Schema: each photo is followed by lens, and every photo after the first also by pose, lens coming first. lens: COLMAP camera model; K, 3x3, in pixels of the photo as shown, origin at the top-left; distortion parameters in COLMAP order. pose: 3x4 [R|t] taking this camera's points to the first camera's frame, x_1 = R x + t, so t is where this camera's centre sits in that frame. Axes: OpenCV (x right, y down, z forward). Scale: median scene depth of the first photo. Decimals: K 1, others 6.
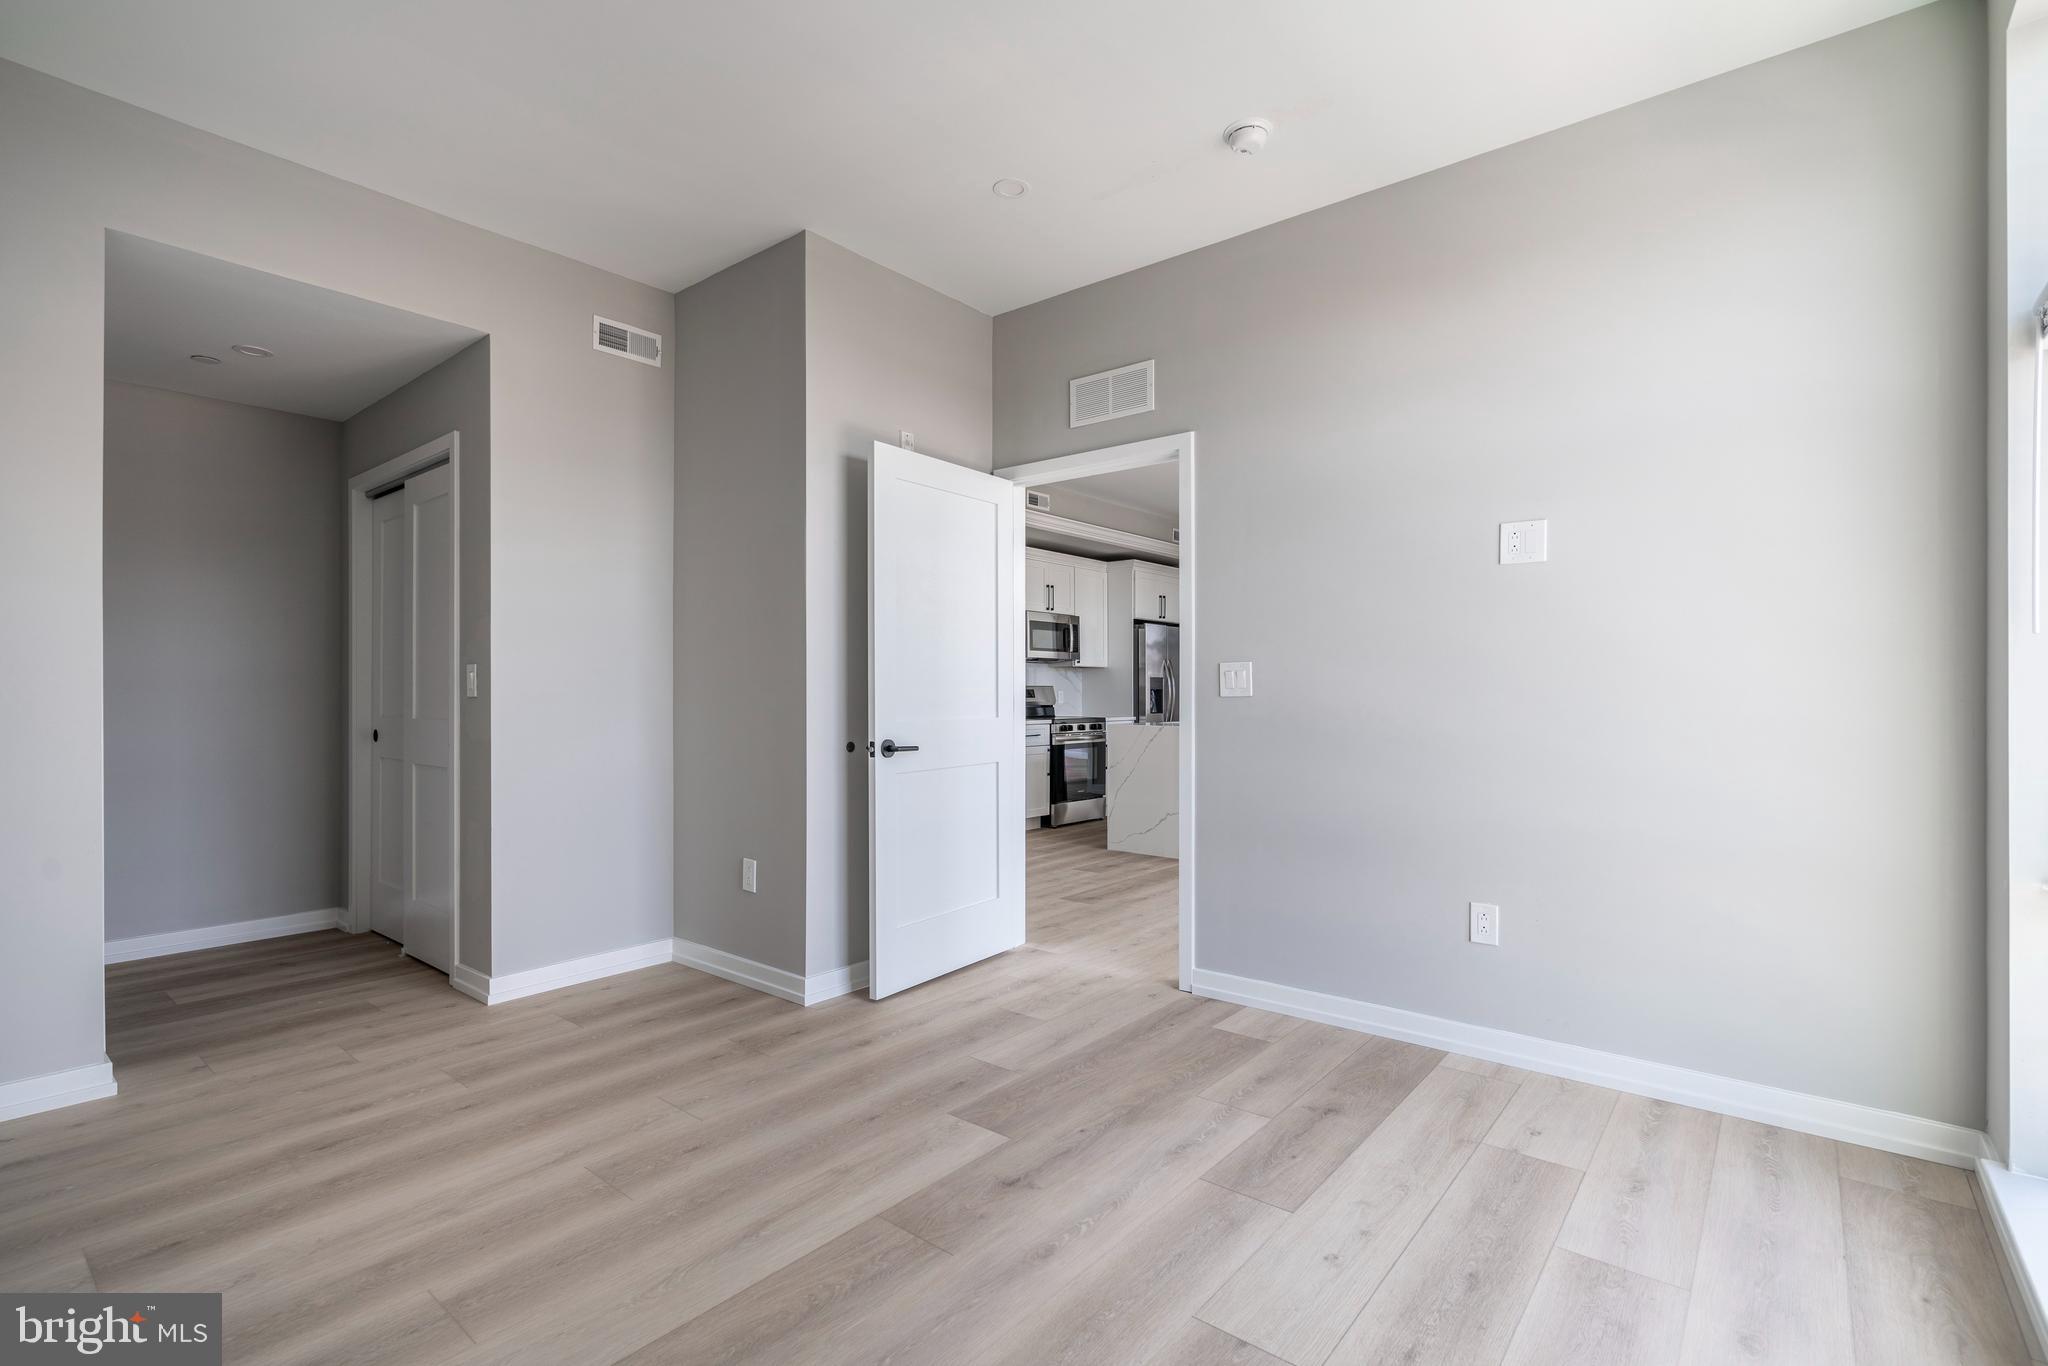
lens RADIAL K [[937.1, 0, 1040.9], [0, 937.1, 701.4], [0, 0, 1]] dist [-0.003987, 0.002051]
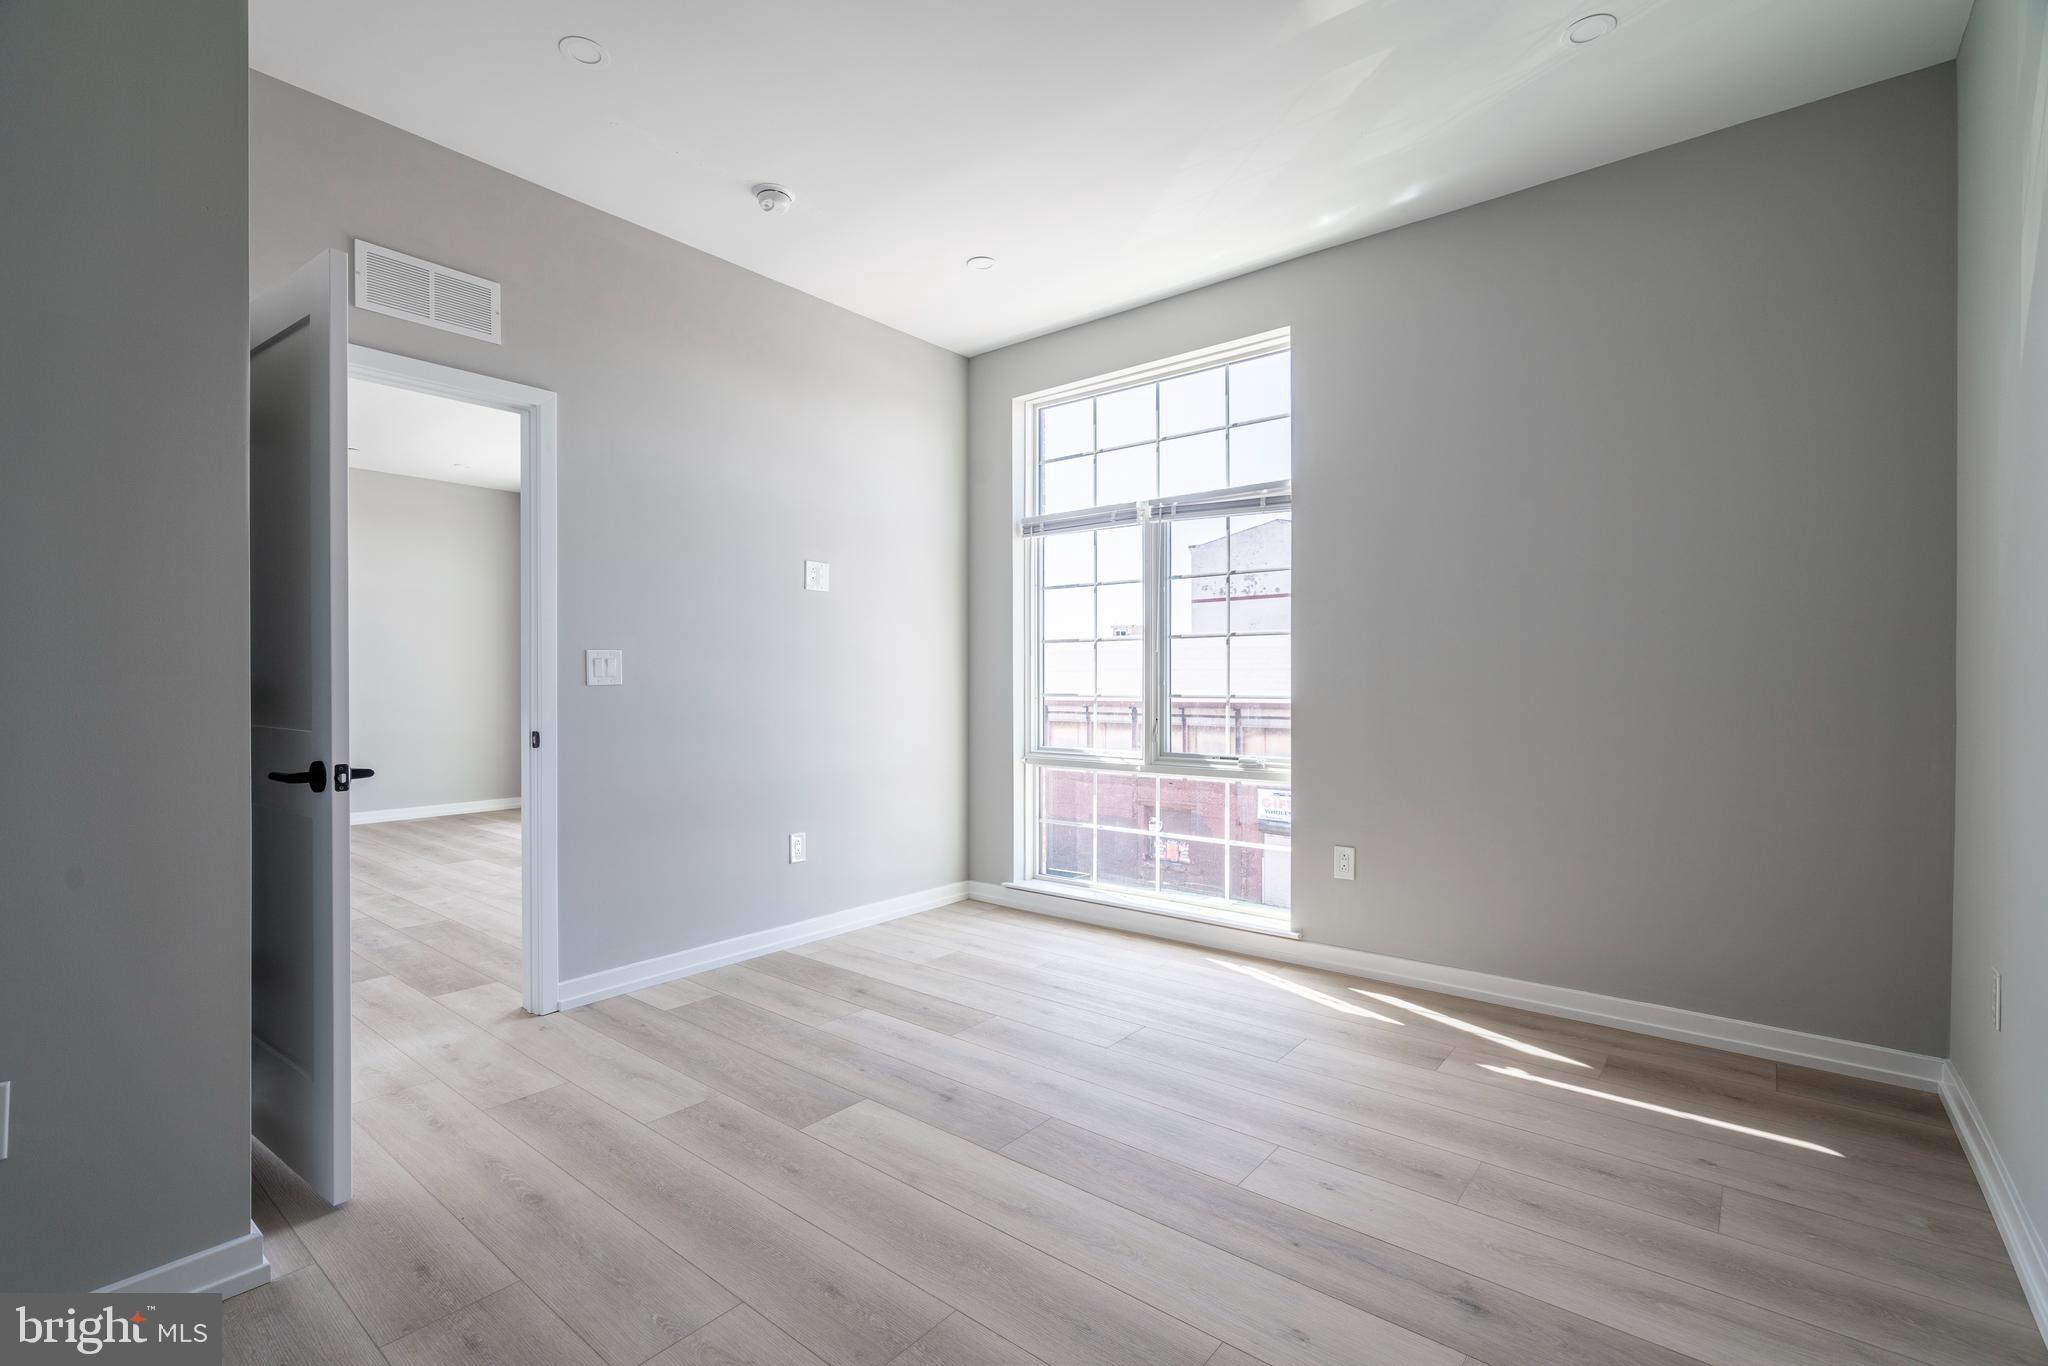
lens RADIAL K [[876.3, 0, 1037.1], [0, 876.3, 693.6], [0, 0, 1]] dist [-0.022624, 0.002643]
pose [[-0.001387, -0.011763, 0.999930, -0.829619], [0.010147, 0.999879, 0.011777, -0.002403], [-0.999948, 0.010163, -0.001267, 0.655142]]
